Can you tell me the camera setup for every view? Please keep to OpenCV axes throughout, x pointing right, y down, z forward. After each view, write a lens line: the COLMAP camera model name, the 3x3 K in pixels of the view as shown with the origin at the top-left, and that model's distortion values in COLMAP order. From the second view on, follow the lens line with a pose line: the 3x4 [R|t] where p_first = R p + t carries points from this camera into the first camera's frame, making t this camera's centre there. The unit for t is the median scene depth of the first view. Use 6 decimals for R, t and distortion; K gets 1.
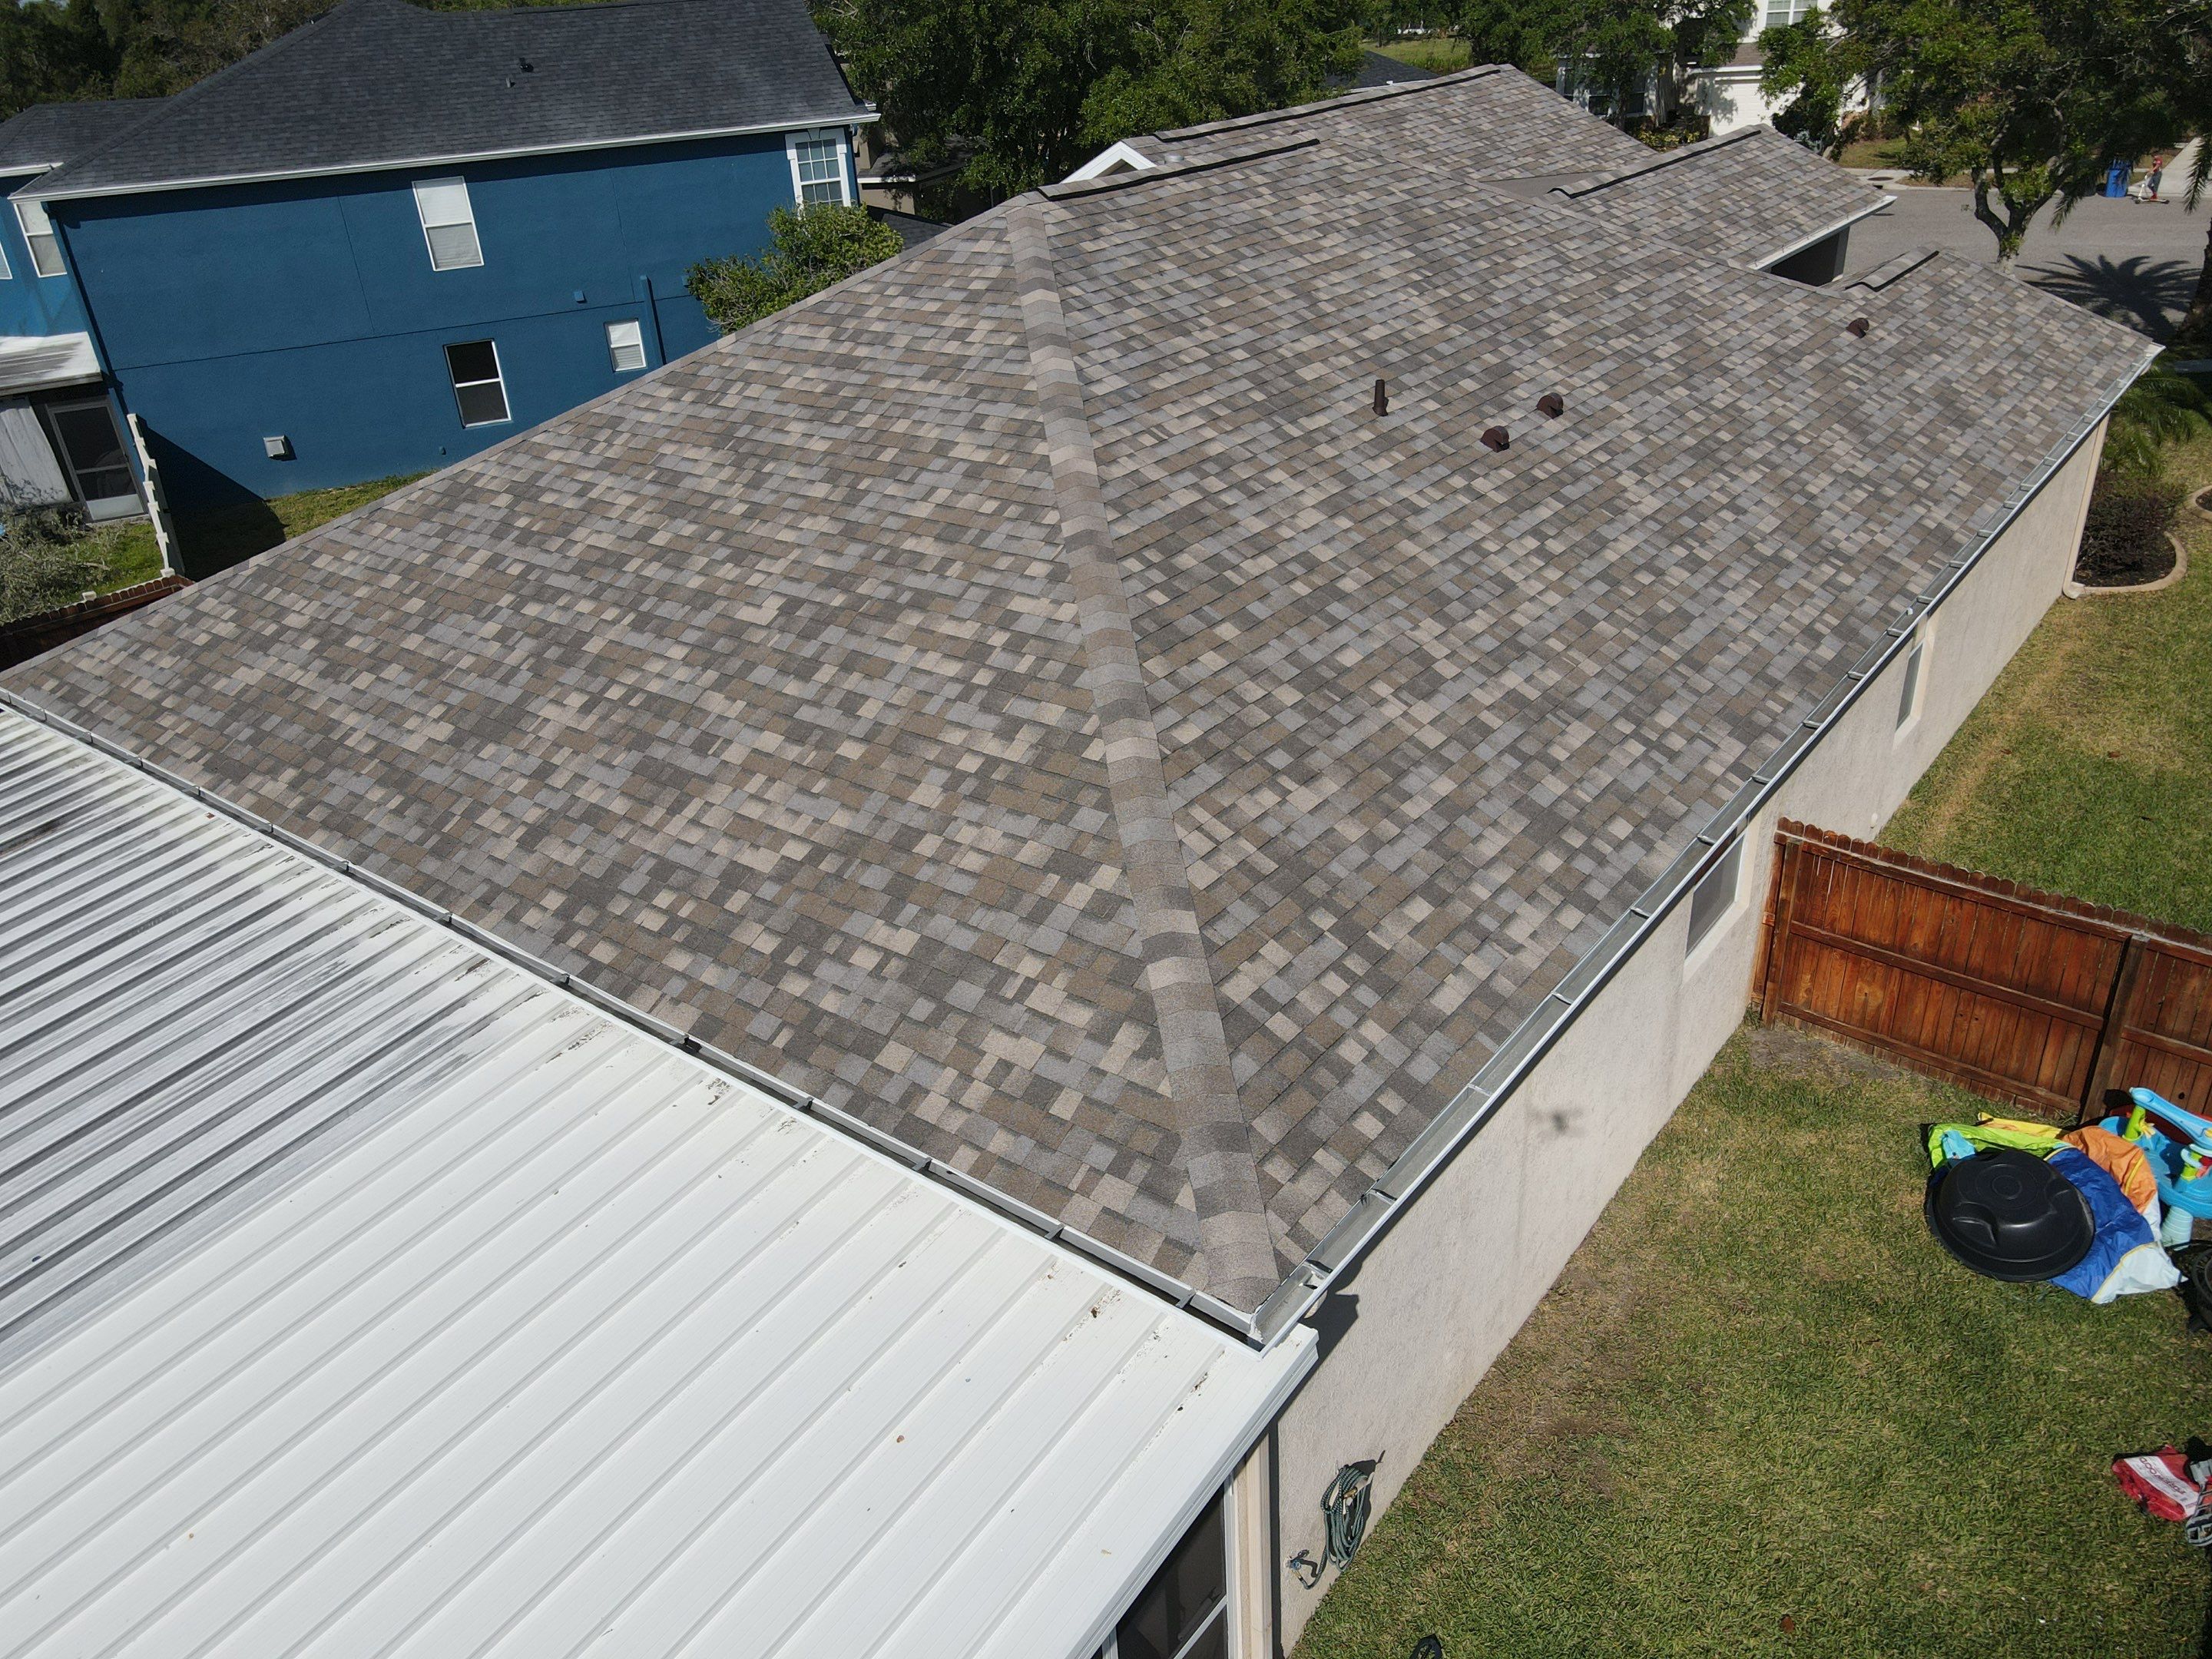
lens RADIAL K [[1627.7, 0, 1067.4], [0, 1627.7, 822.2], [0, 0, 1]] dist [-0.007835, 0.031805]
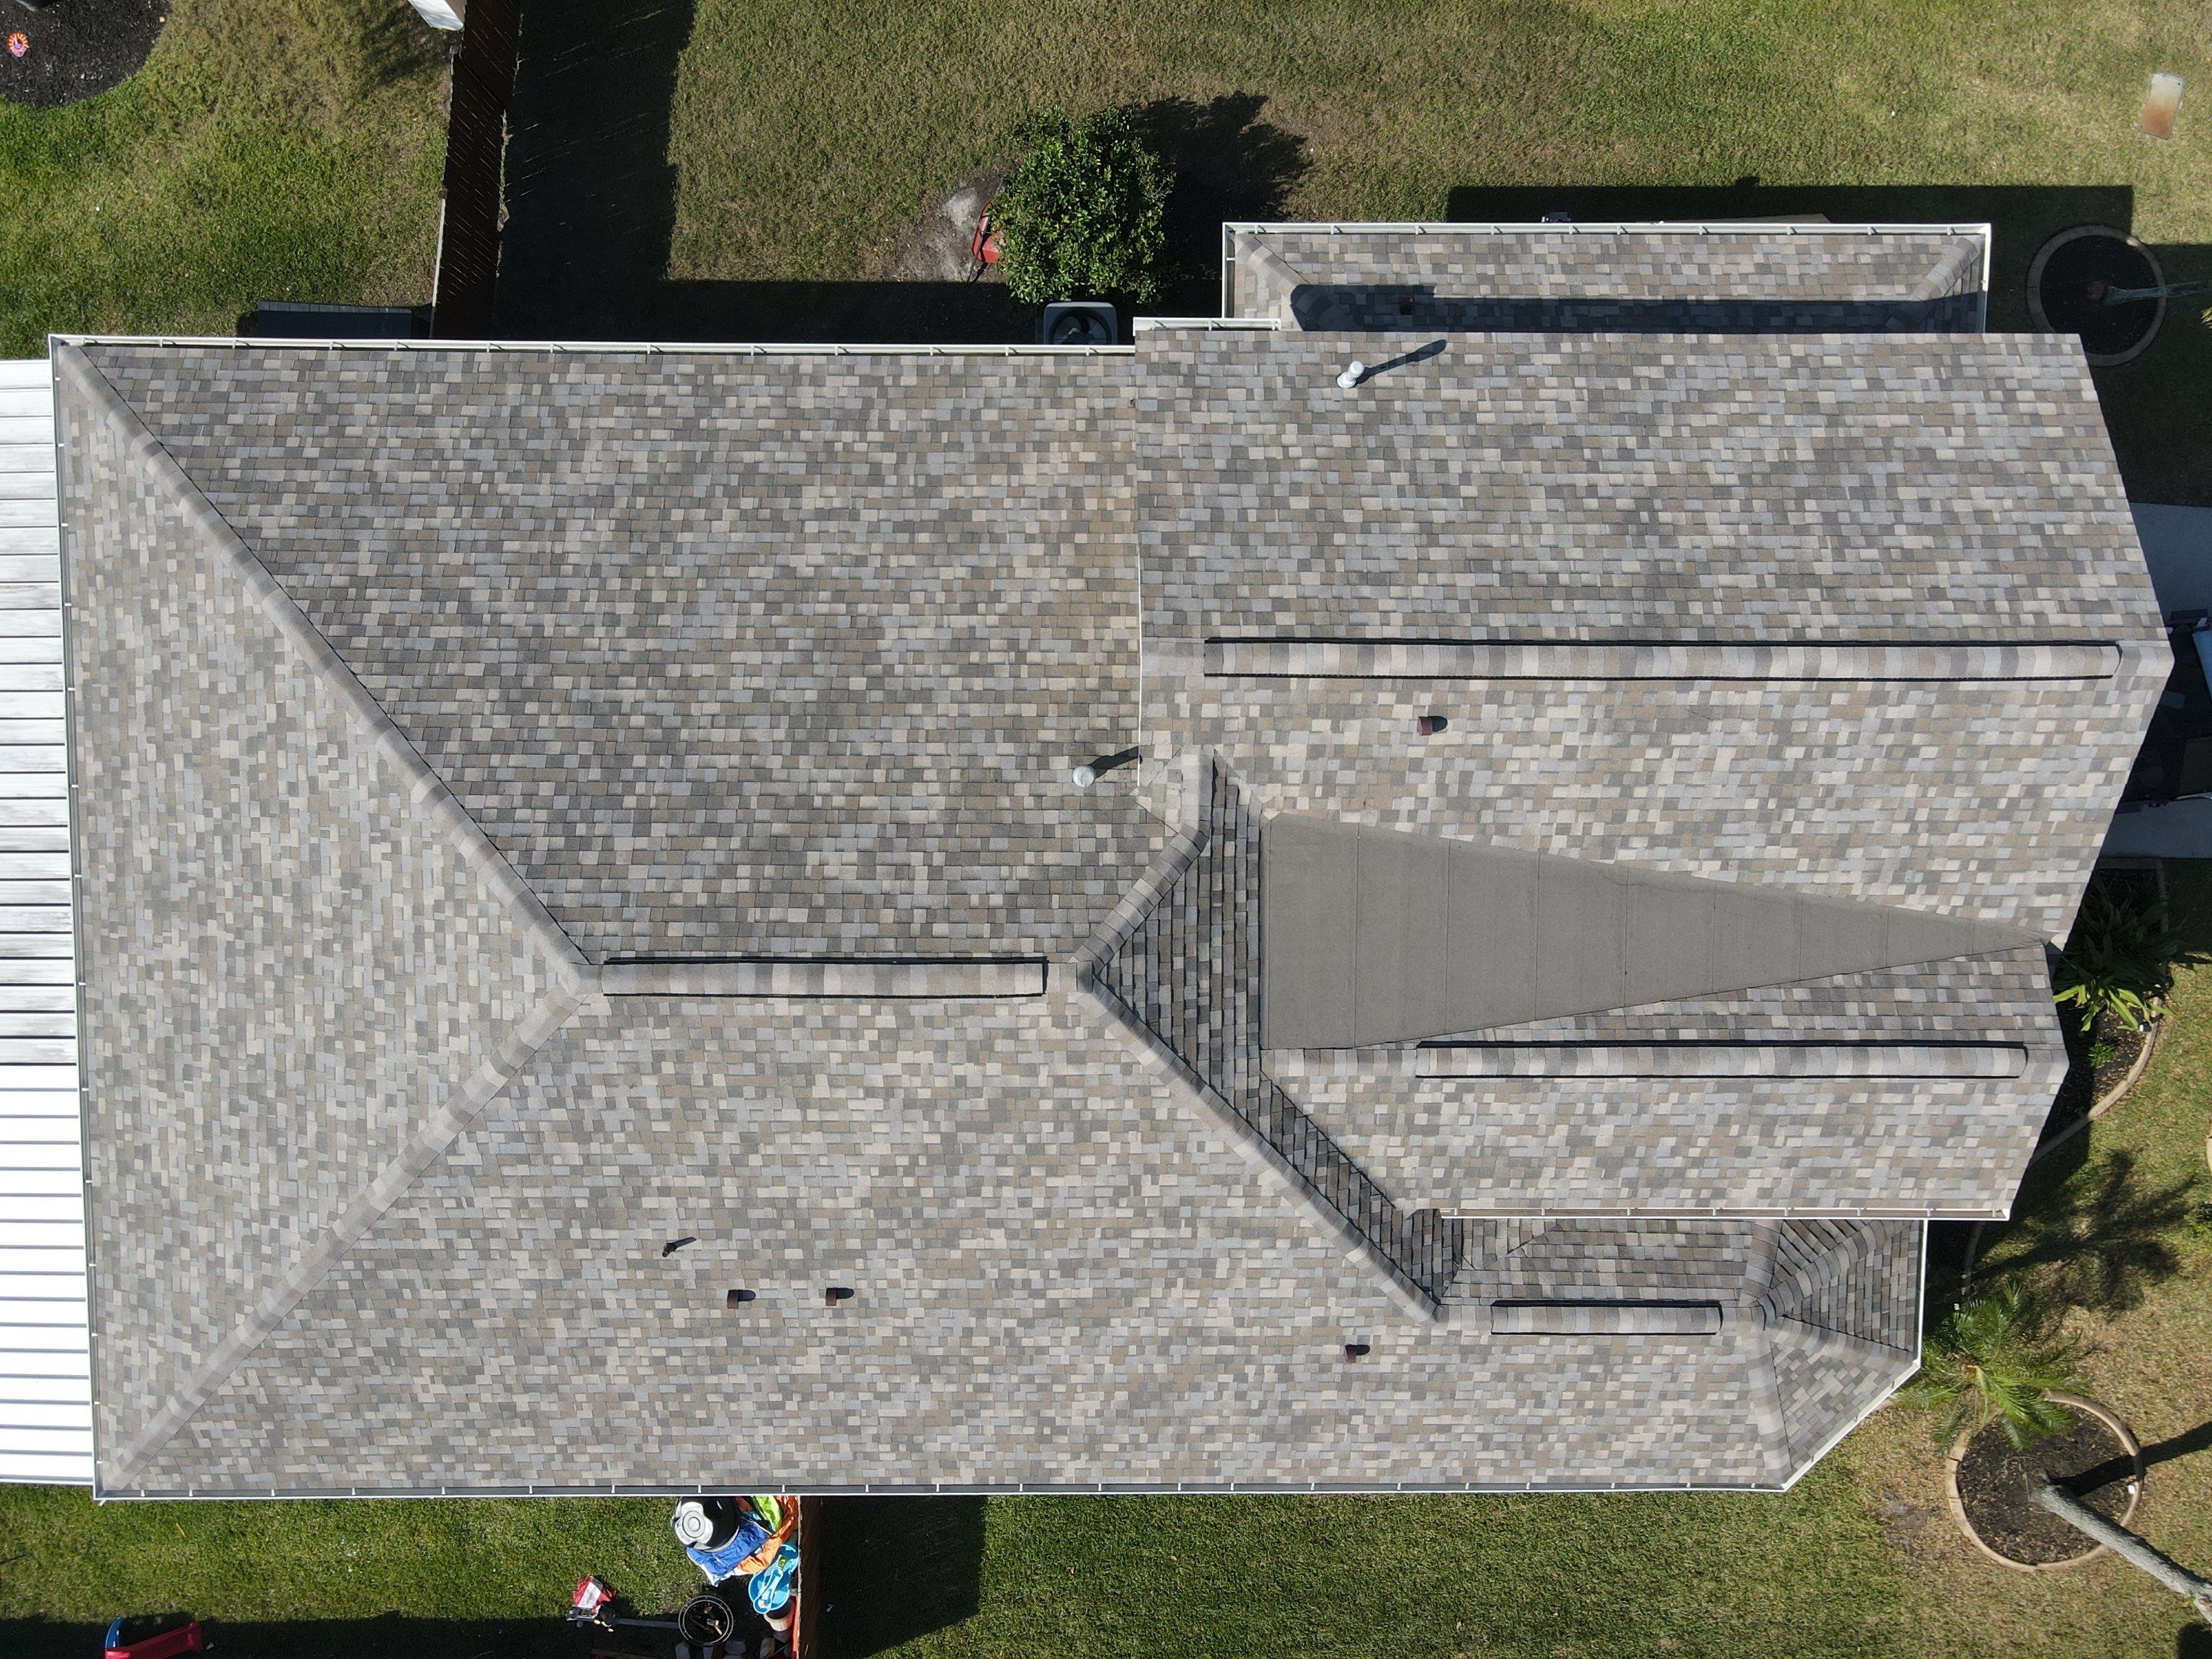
lens RADIAL K [[1627.7, 0, 1070.6], [0, 1627.7, 816.5], [0, 0, 1]] dist [-0.007835, 0.031805]
pose [[0.627897, 0.768381, 0.123843, -0.050919], [-0.407721, 0.189202, 0.893290, -1.886094], [0.662955, -0.611387, 0.432084, 0.953393]]
